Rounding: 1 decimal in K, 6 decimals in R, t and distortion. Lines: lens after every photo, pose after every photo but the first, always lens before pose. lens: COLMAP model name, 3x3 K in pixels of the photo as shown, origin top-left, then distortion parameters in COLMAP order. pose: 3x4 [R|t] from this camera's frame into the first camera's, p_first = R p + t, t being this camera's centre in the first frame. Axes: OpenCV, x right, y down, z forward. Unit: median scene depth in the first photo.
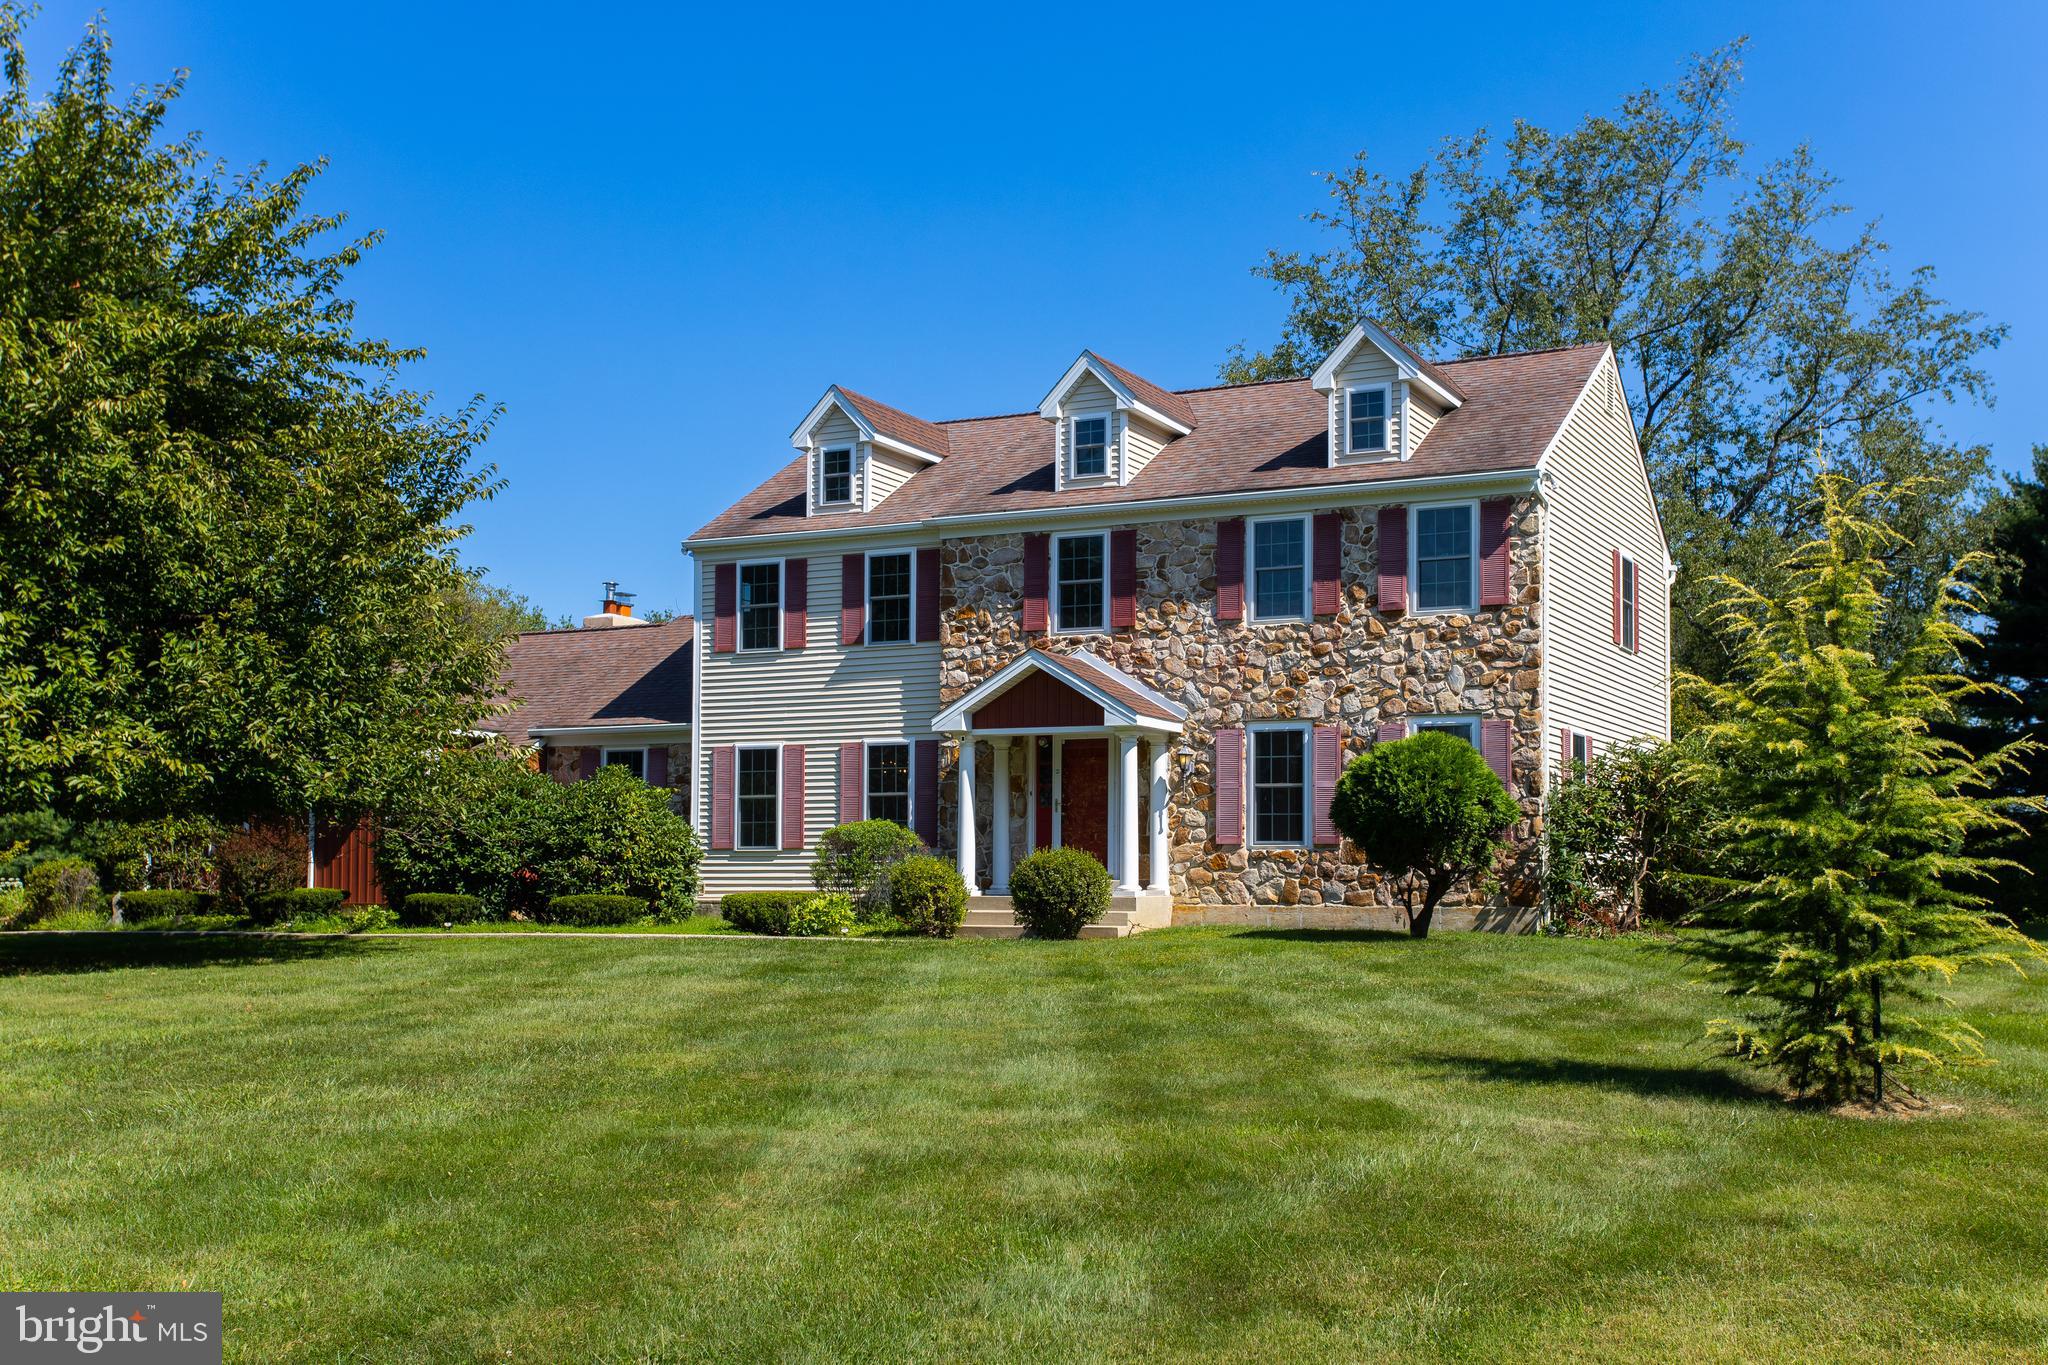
lens RADIAL K [[2384.9, 0, 1023.1], [0, 2384.9, 692.3], [0, 0, 1]] dist [0.026615, 0.000000]
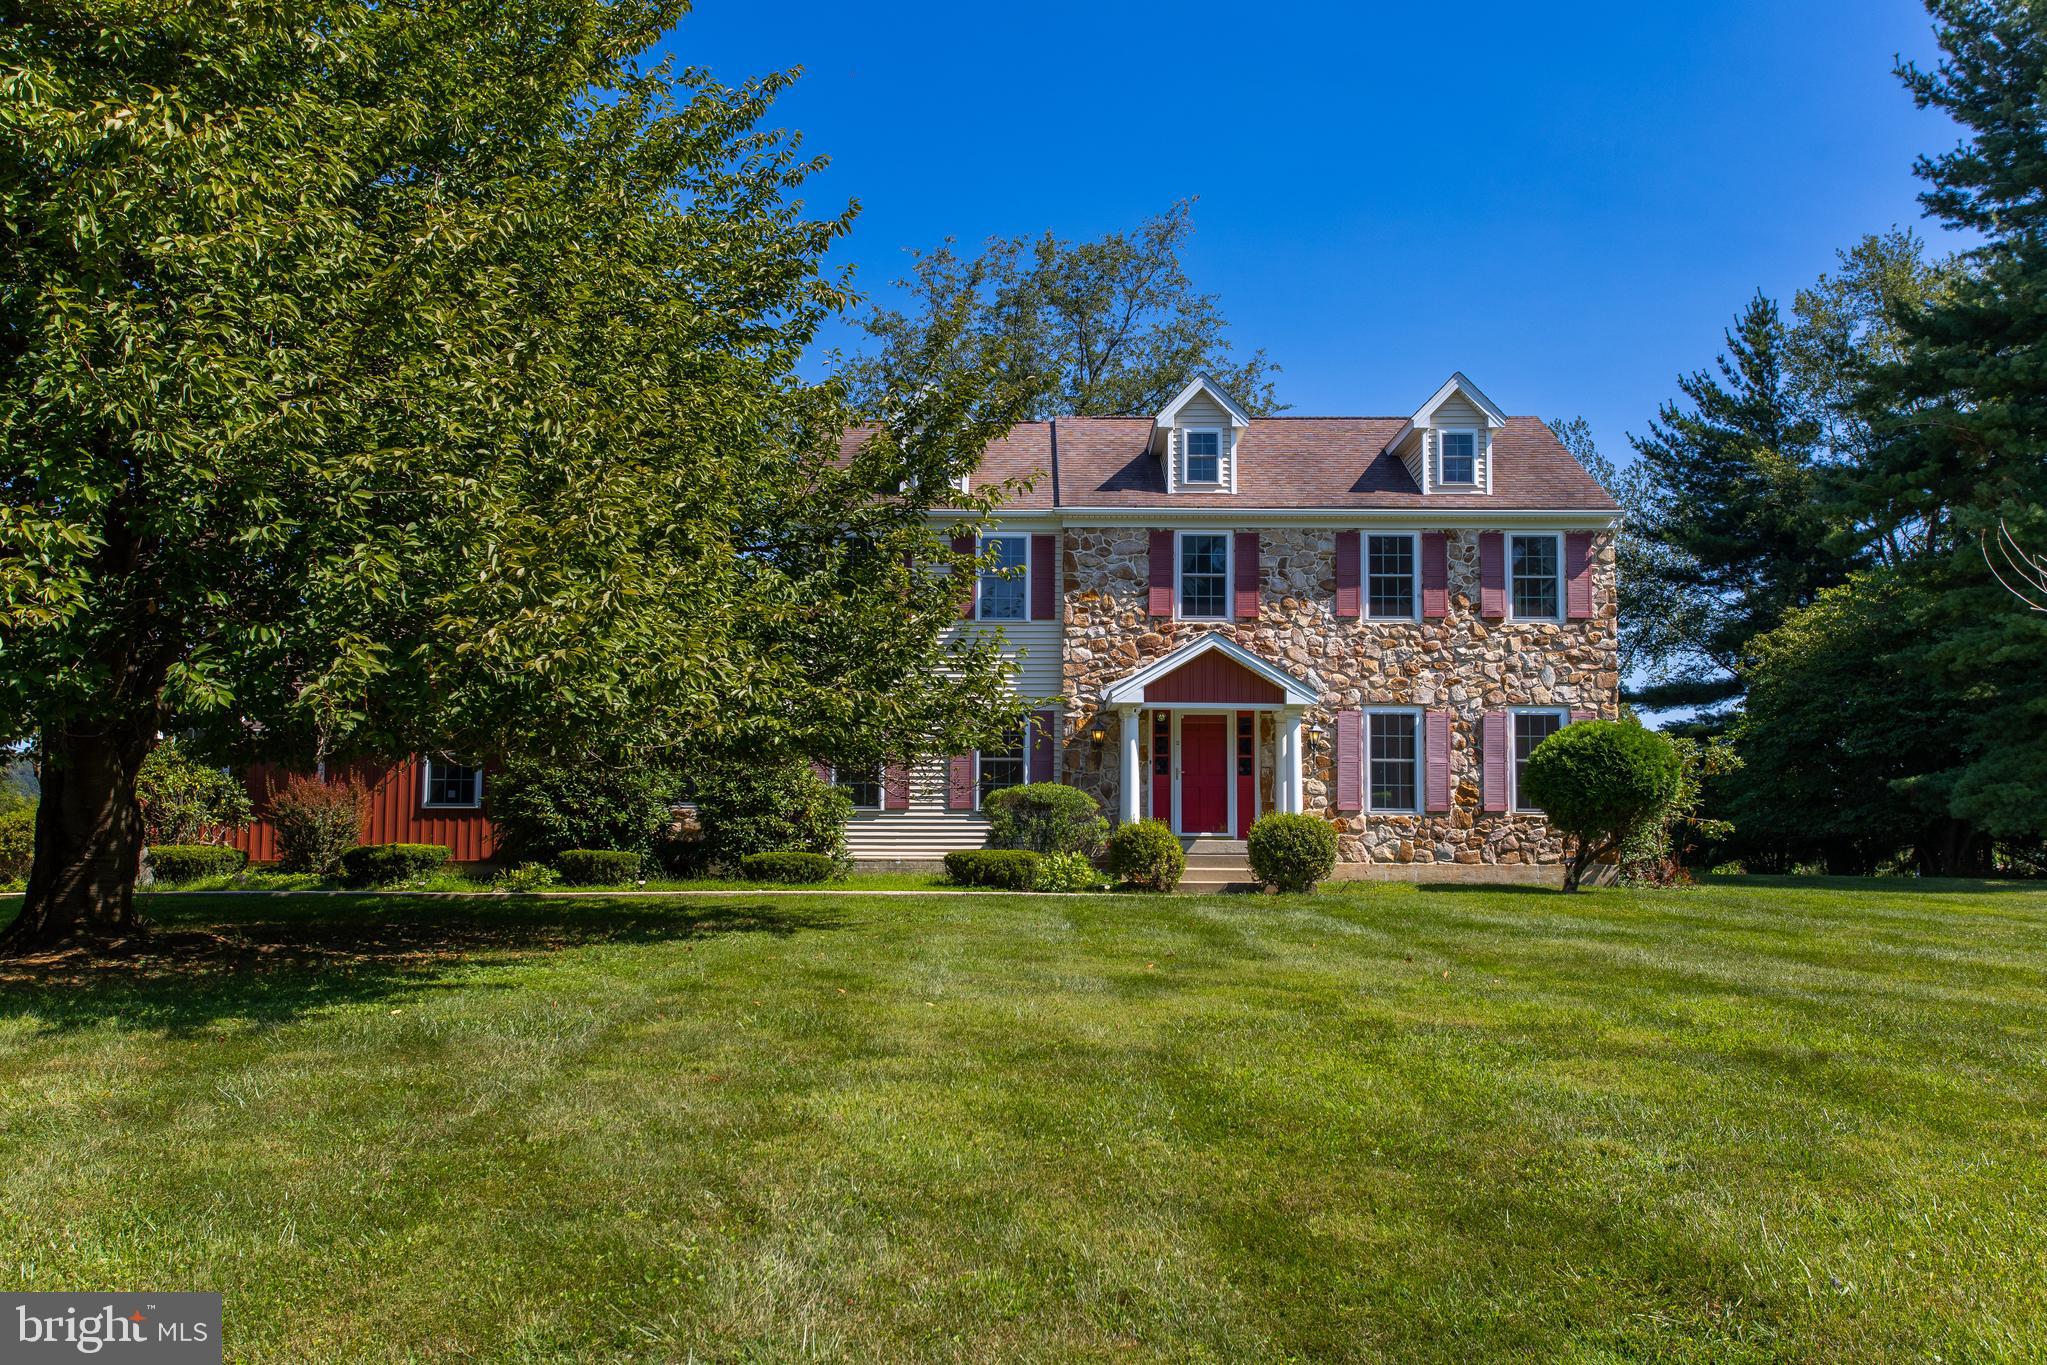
lens RADIAL K [[1875.8, 0, 1023.8], [0, 1875.8, 672.1], [0, 0, 1]] dist [0.011694, 0.000000]
pose [[0.884900, 0.047117, 0.463392, -0.478965], [-0.042472, 0.998888, -0.020459, 0.022052], [-0.463841, -0.001577, 0.885917, 0.266196]]
